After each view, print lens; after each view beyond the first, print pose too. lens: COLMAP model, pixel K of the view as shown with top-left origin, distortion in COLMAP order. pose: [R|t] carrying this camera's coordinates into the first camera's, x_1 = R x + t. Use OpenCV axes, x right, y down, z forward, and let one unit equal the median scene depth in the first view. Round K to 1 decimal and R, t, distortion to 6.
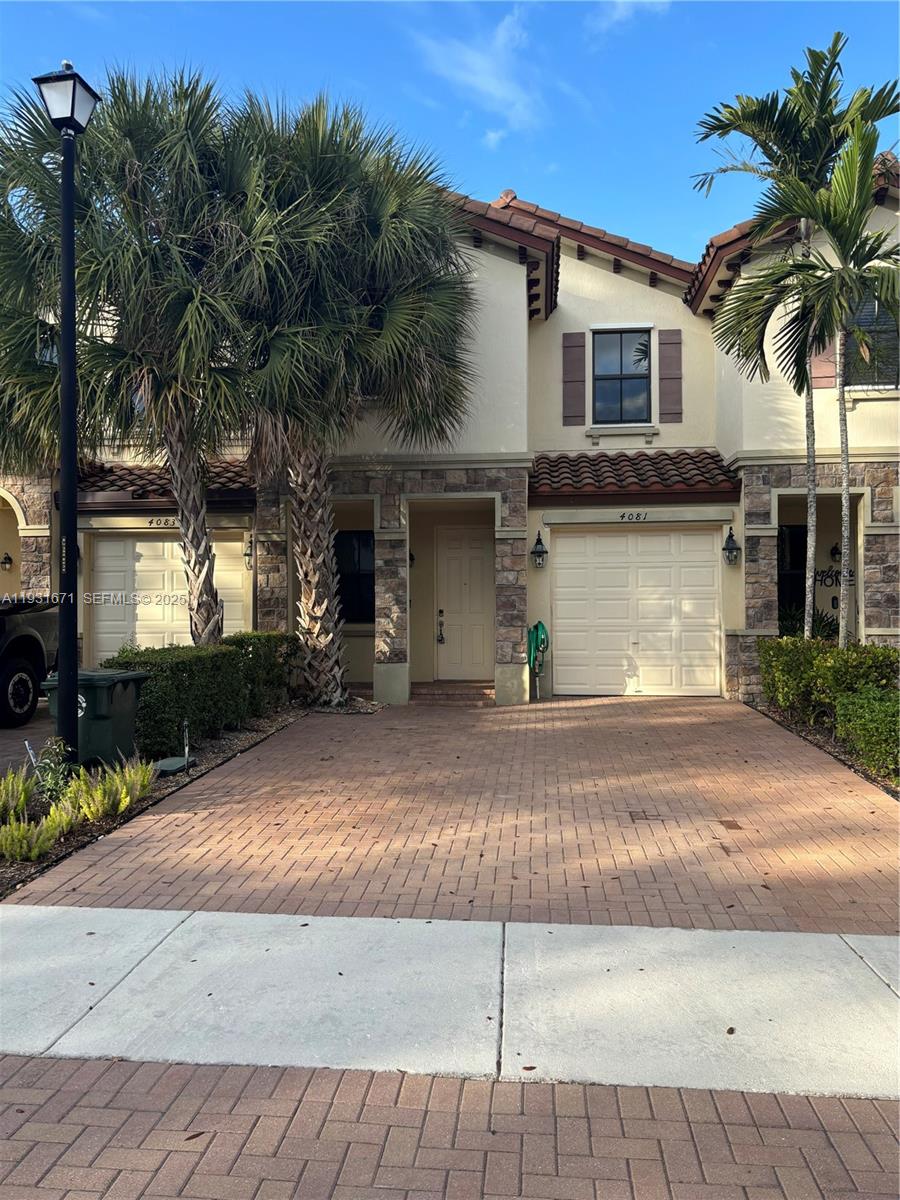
lens RADIAL K [[906.2, 0, 461.7], [0, 906.2, 605.2], [0, 0, 1]] dist [0.044018, -0.047616]
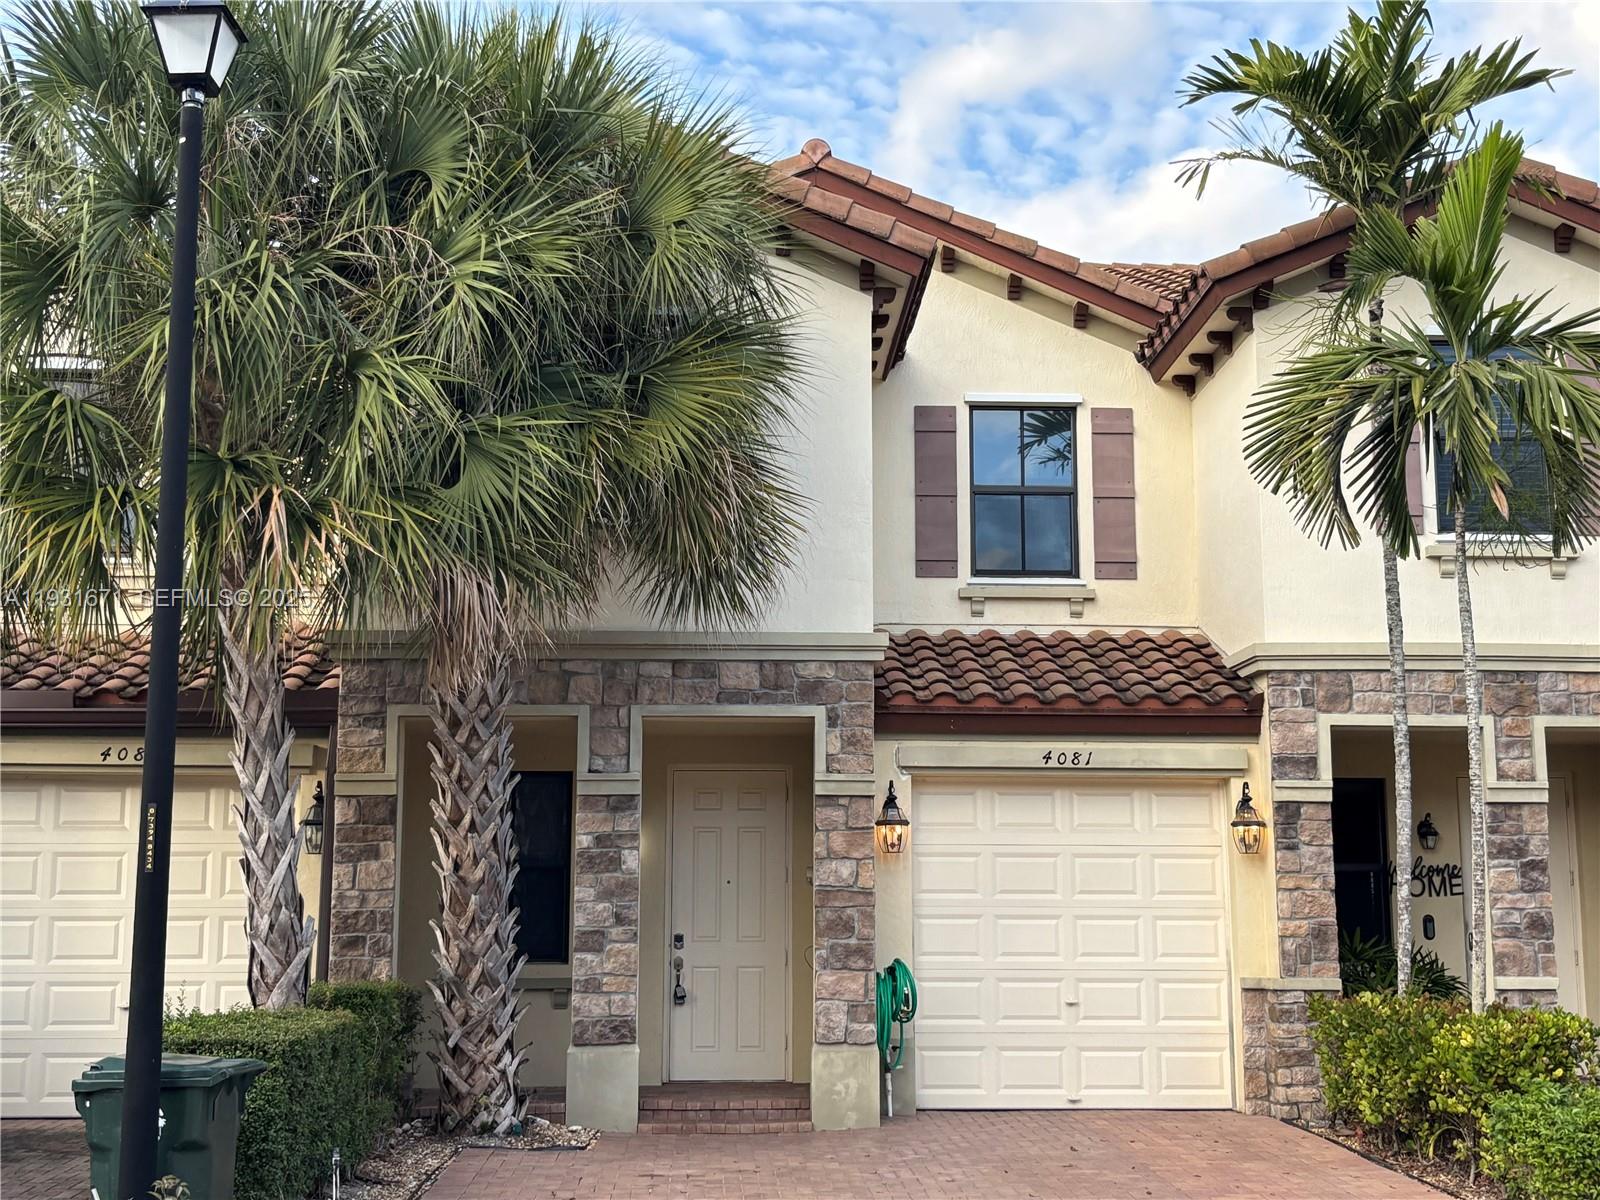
lens RADIAL K [[2039.9, 0, 842.2], [0, 2039.9, 605.3], [0, 0, 1]] dist [0.411212, -2.073278]
pose [[0.987821, 0.029971, 0.152681, -0.129278], [-0.006823, 0.988673, -0.149929, -0.005076], [-0.155445, 0.147061, 0.976837, -0.168694]]
